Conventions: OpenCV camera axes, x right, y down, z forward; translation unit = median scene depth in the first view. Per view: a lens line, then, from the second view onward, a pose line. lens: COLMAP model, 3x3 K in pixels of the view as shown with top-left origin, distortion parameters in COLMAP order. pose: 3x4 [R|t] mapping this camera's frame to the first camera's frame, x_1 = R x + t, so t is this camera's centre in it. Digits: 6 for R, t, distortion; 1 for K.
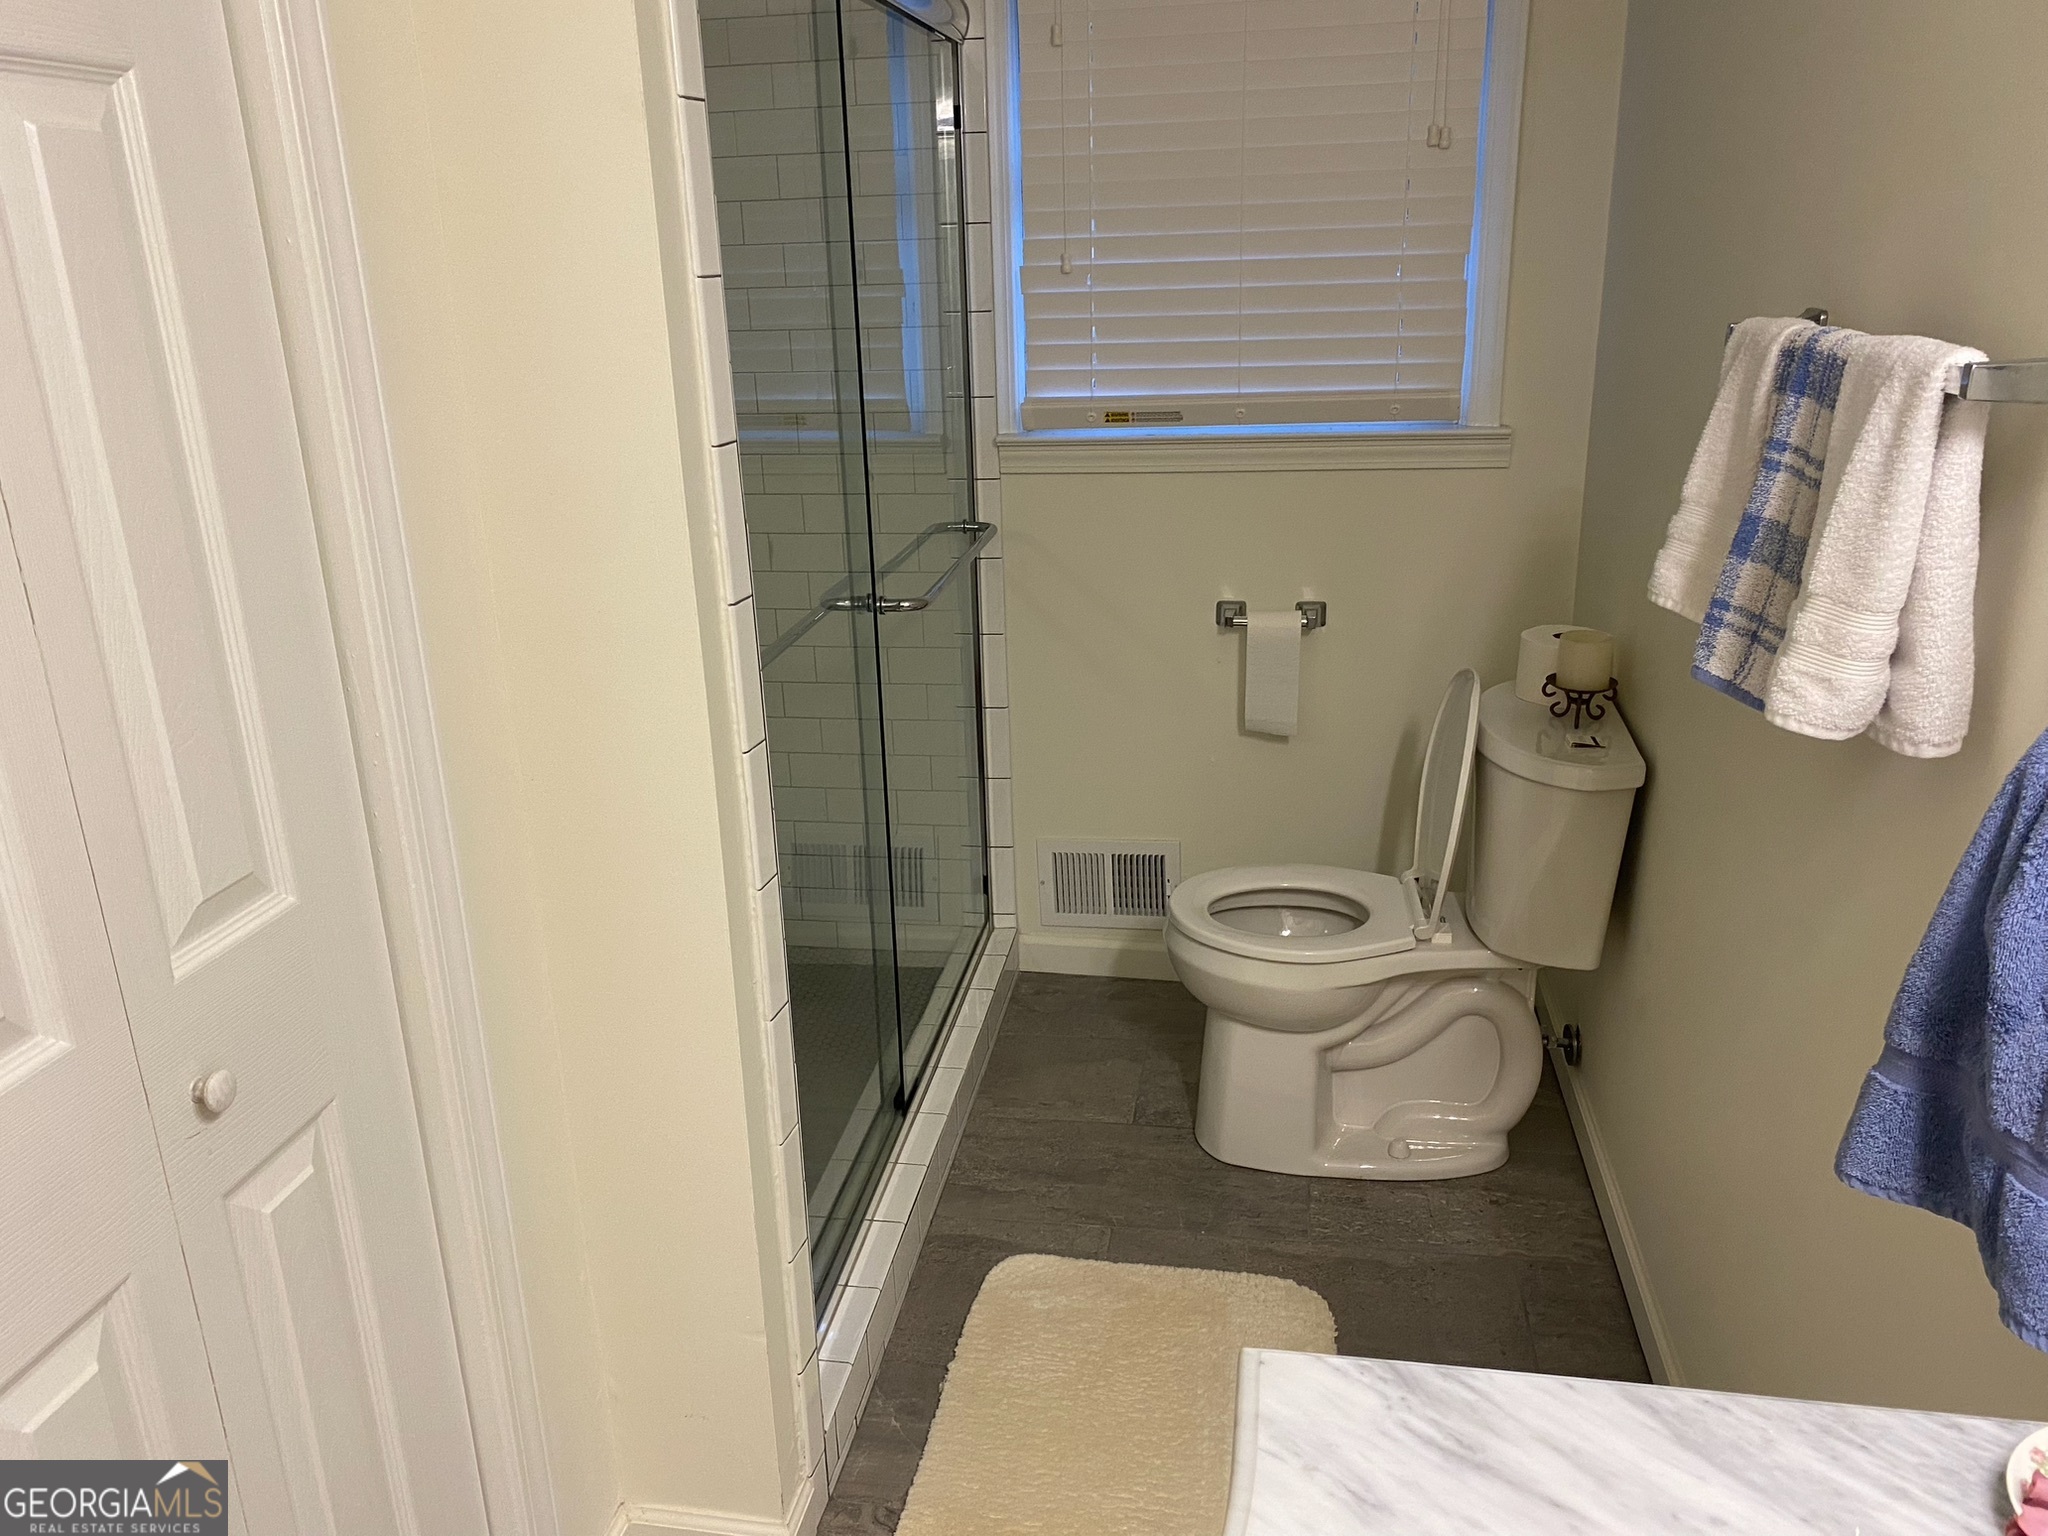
lens RADIAL K [[1557.7, 0, 1011.8], [0, 1557.7, 756.3], [0, 0, 1]] dist [0.047644, -0.040281]
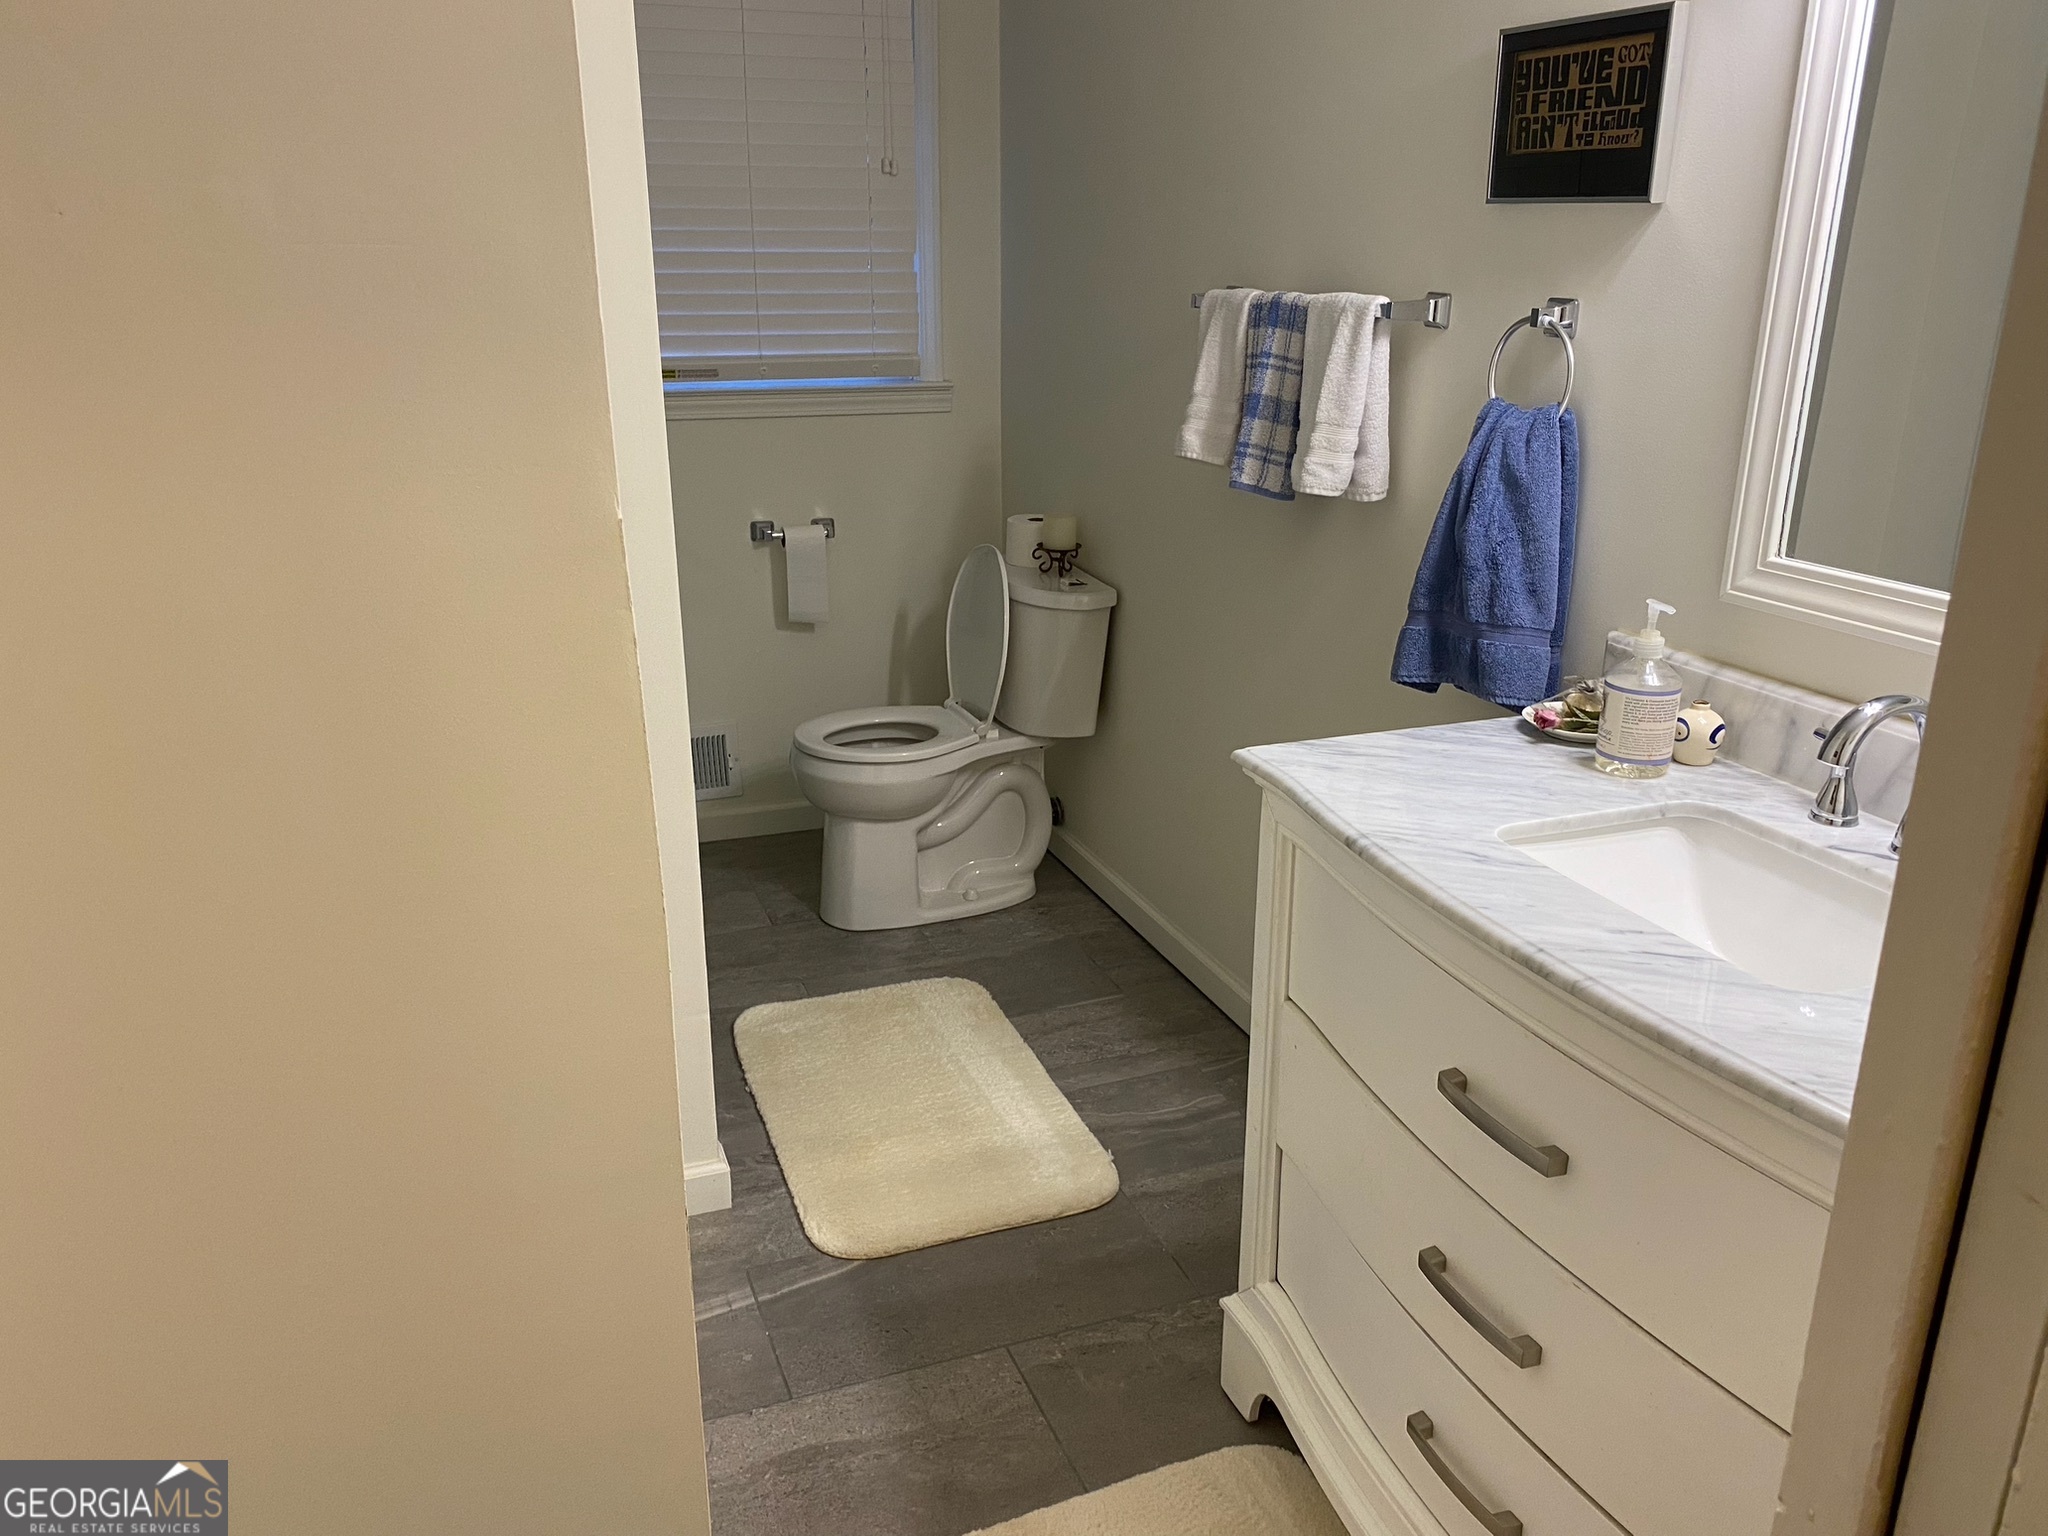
lens RADIAL K [[1557.7, 0, 1026.6], [0, 1557.7, 773.2], [0, 0, 1]] dist [0.047644, -0.040281]
pose [[0.858121, -0.131232, 0.496394, -0.642202], [0.130093, 0.990809, 0.037048, 0.162574], [-0.496693, 0.032785, 0.867307, -0.388156]]
